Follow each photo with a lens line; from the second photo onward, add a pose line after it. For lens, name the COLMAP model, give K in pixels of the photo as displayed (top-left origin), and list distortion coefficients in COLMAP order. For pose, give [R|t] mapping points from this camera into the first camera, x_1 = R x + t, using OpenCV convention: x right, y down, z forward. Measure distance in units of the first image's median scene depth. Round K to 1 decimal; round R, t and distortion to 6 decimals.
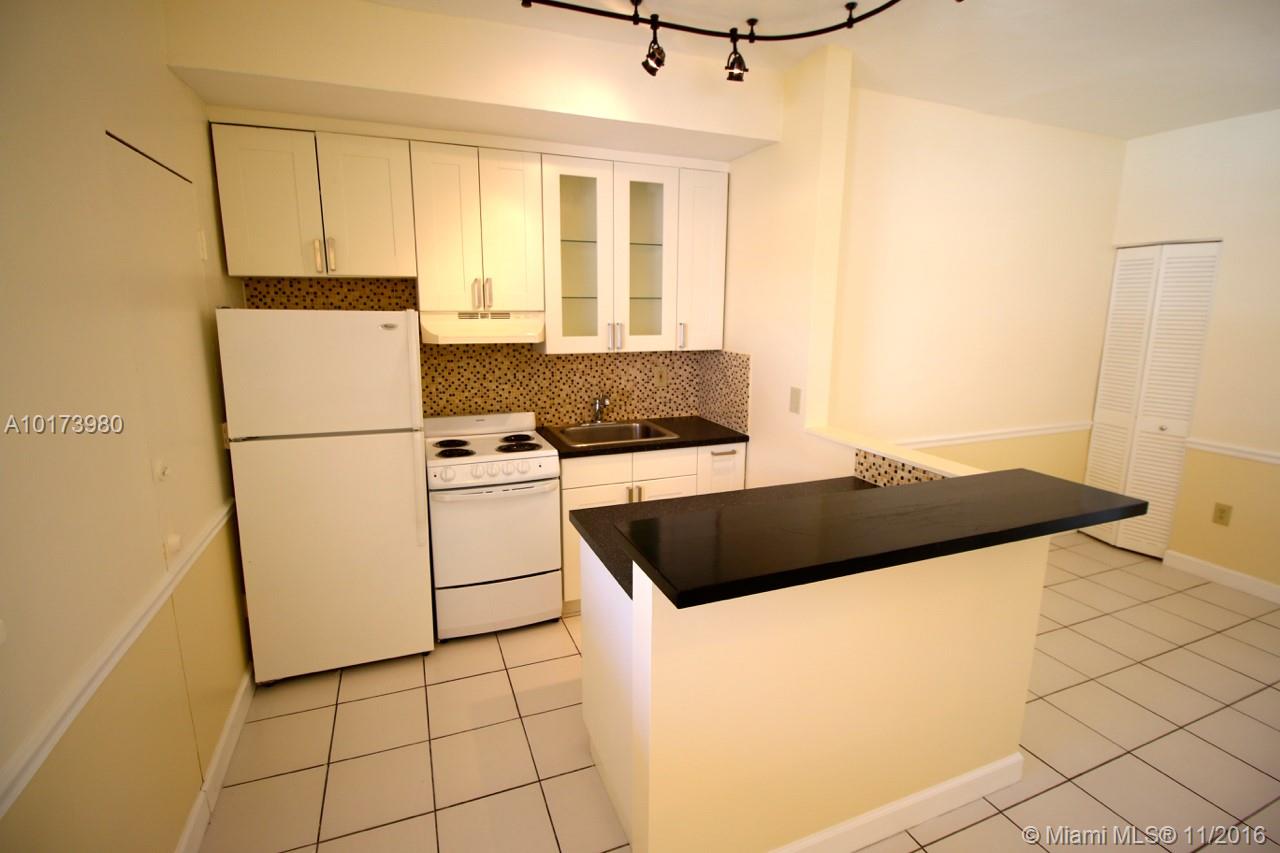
lens RADIAL K [[576.8, 0, 612.6], [0, 576.8, 421.6], [0, 0, 1]] dist [-0.023792, -0.001014]
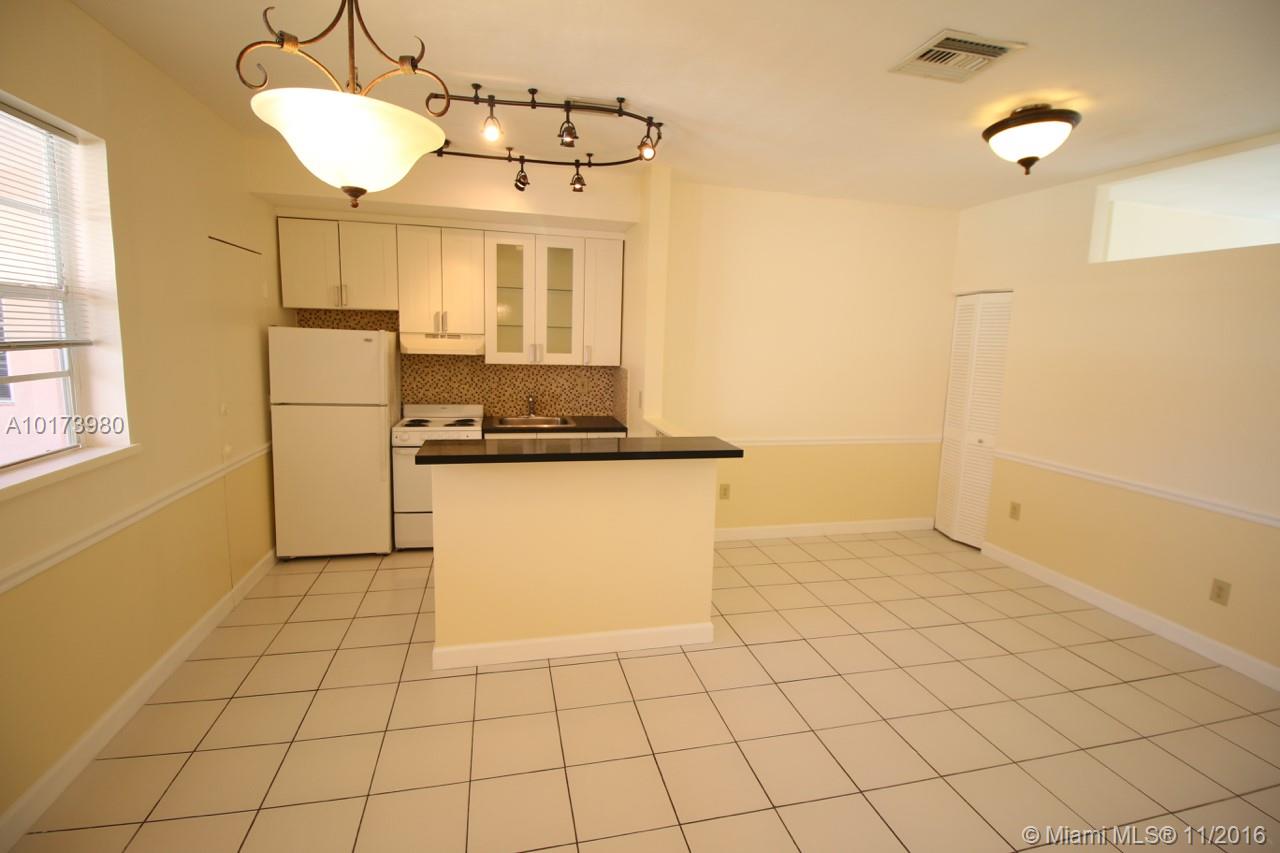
lens RADIAL K [[587.9, 0, 640.0], [0, 587.9, 426.5], [0, 0, 1]] dist [-0.028905, -0.000029]
pose [[0.990504, 0.045224, -0.129834, 0.458019], [-0.051723, 0.997549, -0.047121, 0.088698], [0.127385, 0.053389, 0.990415, -0.402809]]
